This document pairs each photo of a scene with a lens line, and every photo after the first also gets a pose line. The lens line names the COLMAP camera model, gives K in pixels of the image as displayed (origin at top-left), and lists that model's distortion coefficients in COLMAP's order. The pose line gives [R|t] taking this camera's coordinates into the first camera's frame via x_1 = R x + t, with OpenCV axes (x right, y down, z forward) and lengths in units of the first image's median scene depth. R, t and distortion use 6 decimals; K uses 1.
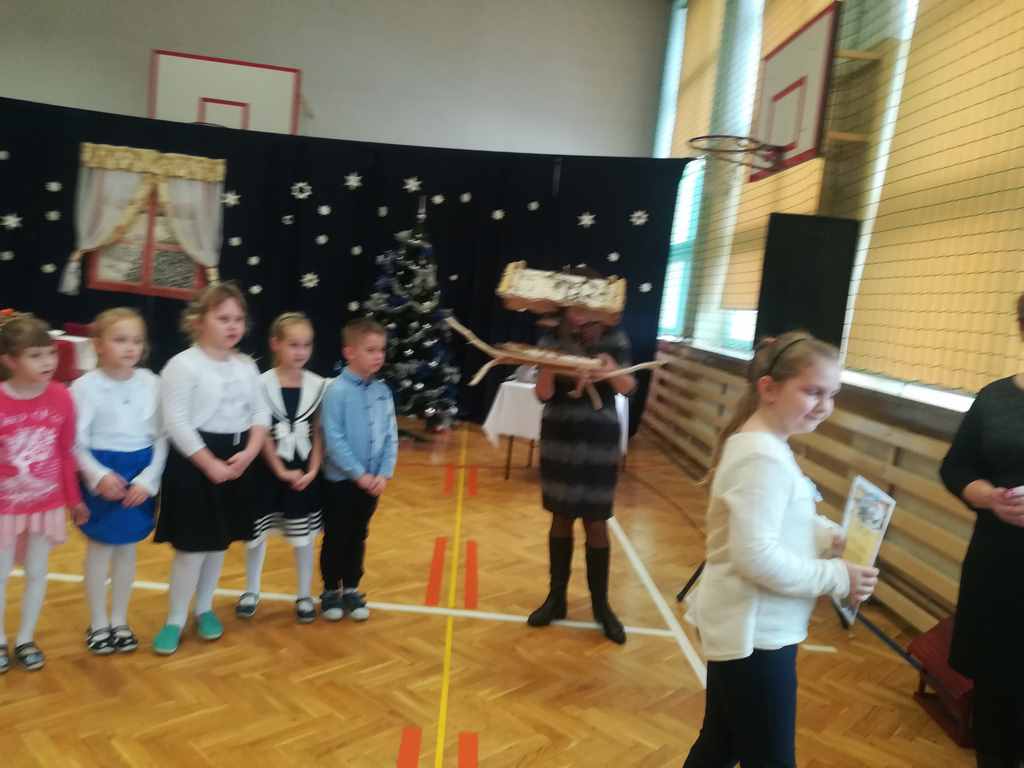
lens RADIAL K [[798.6, 0, 517.0], [0, 798.6, 371.3], [0, 0, 1]] dist [0.046654, -0.048426]
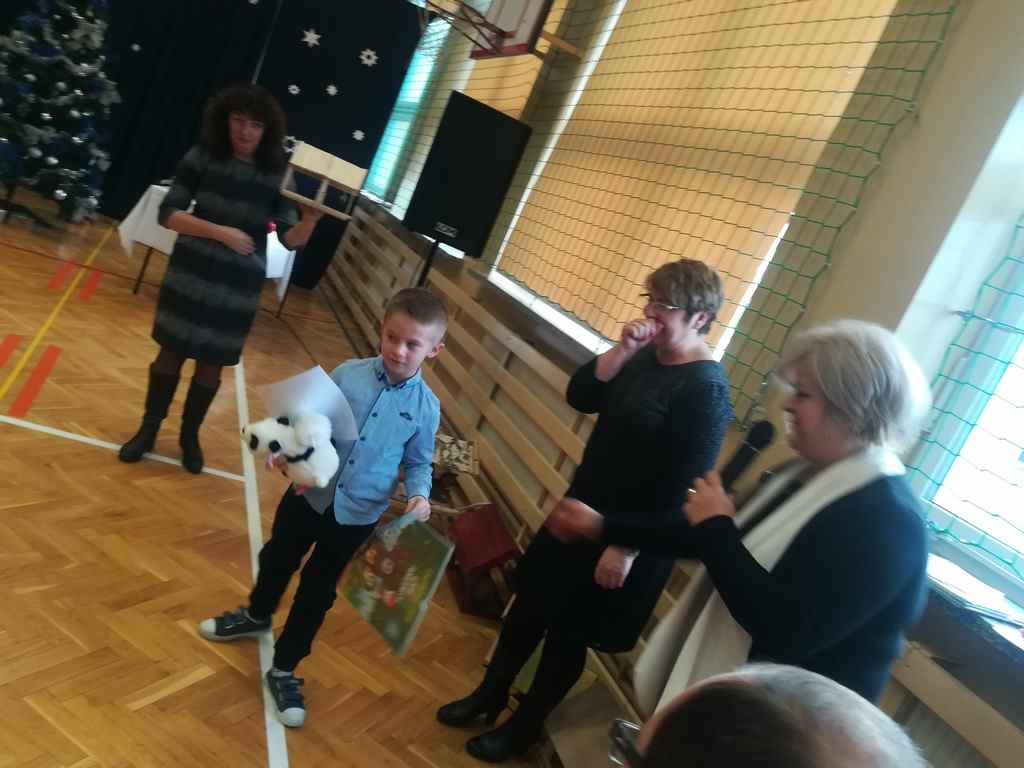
lens RADIAL K [[798.6, 0, 527.8], [0, 798.6, 399.1], [0, 0, 1]] dist [0.046654, -0.048426]
pose [[0.903054, 0.203009, 0.378525, 0.093695], [-0.275459, 0.949895, 0.147724, -0.010048], [-0.329569, -0.237671, 0.913727, -0.005093]]
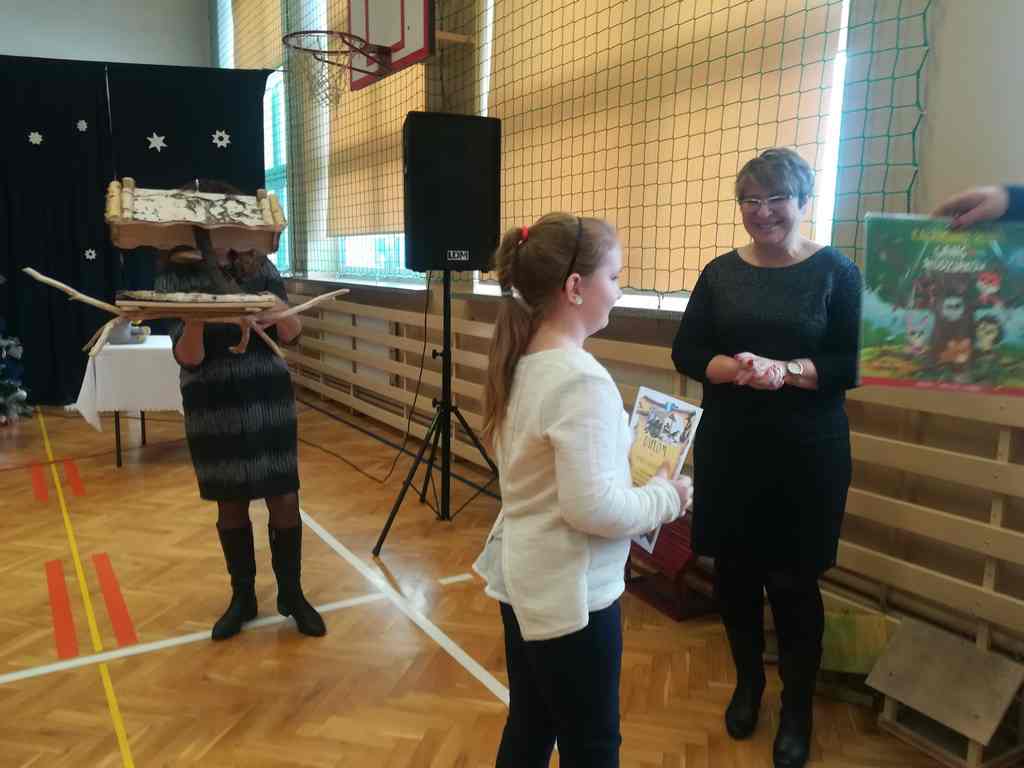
lens RADIAL K [[798.6, 0, 519.1], [0, 798.6, 375.9], [0, 0, 1]] dist [0.046654, -0.048426]
pose [[0.865932, -0.167807, 0.471172, -0.045138], [0.126590, 0.984897, 0.118119, 0.000628], [-0.483877, -0.042637, 0.874097, 0.130505]]
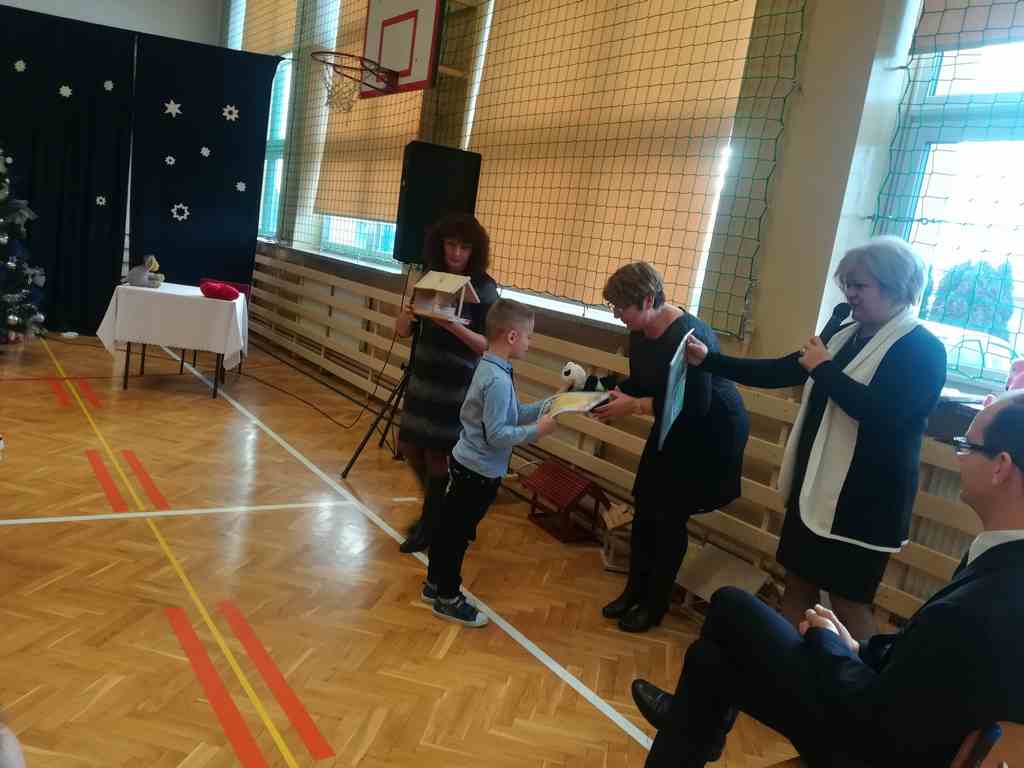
lens RADIAL K [[798.6, 0, 520.0], [0, 798.6, 383.1], [0, 0, 1]] dist [0.046654, -0.048426]
pose [[0.849111, -0.069930, 0.523565, -0.165740], [-0.005645, 0.989940, 0.141376, -0.014656], [-0.528184, -0.123000, 0.840174, -0.090519]]
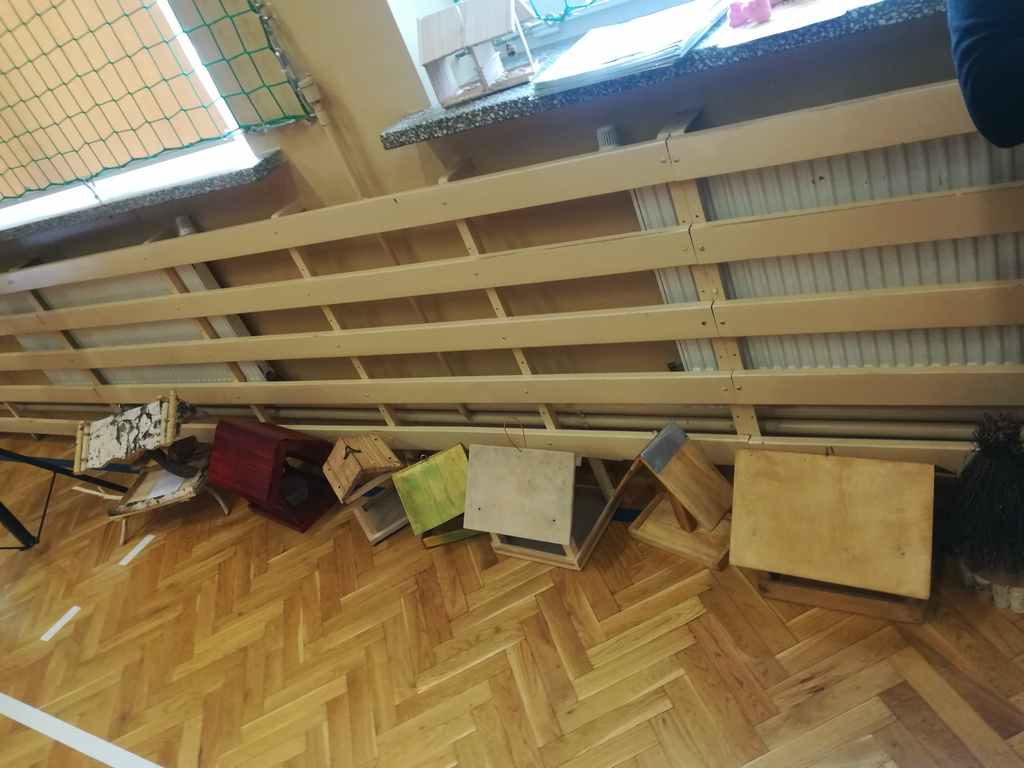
lens RADIAL K [[798.6, 0, 529.1], [0, 798.6, 383.5], [0, 0, 1]] dist [0.046654, -0.048426]
pose [[0.438693, -0.698764, 0.565047, 0.168173], [0.477357, 0.713936, 0.512275, -0.012677], [-0.761367, 0.044997, 0.646758, 0.114542]]
